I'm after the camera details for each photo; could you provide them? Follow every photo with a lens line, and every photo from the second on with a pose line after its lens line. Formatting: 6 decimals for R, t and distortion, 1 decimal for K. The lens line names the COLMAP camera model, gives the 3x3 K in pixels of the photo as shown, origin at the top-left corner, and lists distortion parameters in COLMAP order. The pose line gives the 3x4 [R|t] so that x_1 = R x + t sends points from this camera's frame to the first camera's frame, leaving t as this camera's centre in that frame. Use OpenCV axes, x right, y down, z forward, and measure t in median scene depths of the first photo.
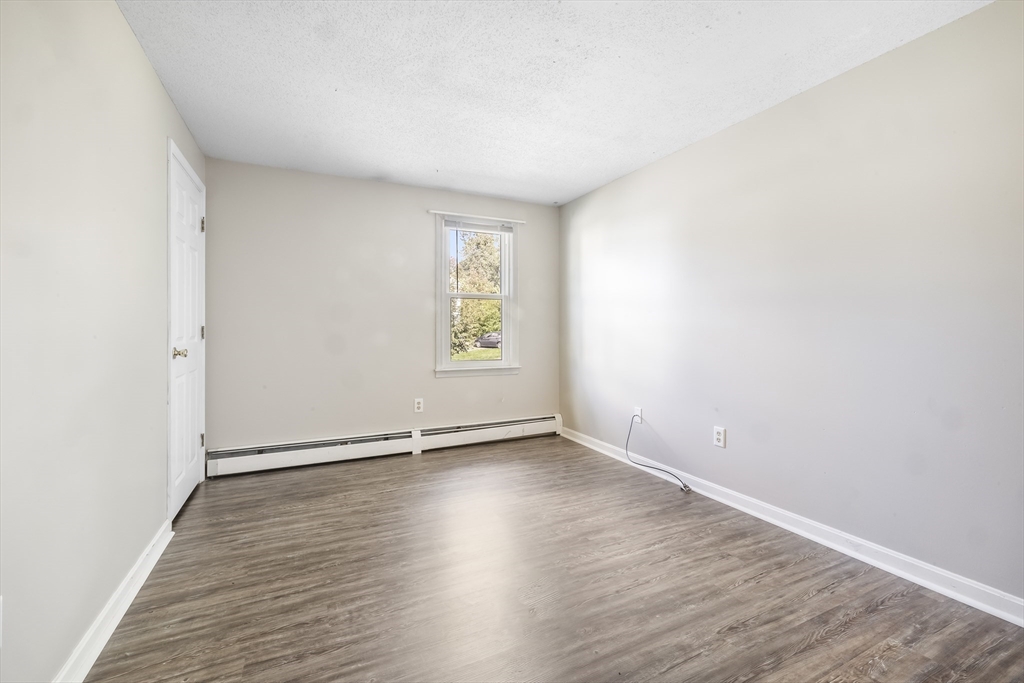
lens RADIAL K [[435.9, 0, 511.5], [0, 435.9, 330.2], [0, 0, 1]] dist [-0.001393, 0.000451]
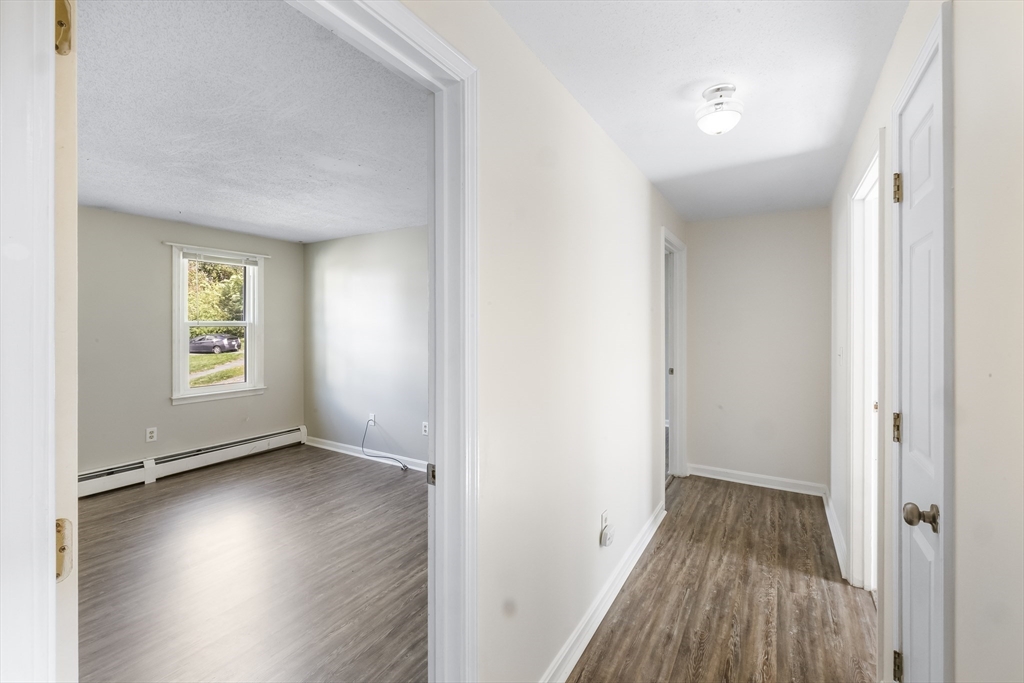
lens RADIAL K [[437.8, 0, 514.8], [0, 437.8, 326.2], [0, 0, 1]] dist [0.001471, 0.000192]
pose [[0.838330, 0.000595, 0.545162, -0.085347], [0.002101, 0.999988, -0.004322, -0.100212], [-0.545159, 0.004769, 0.838319, -0.429213]]
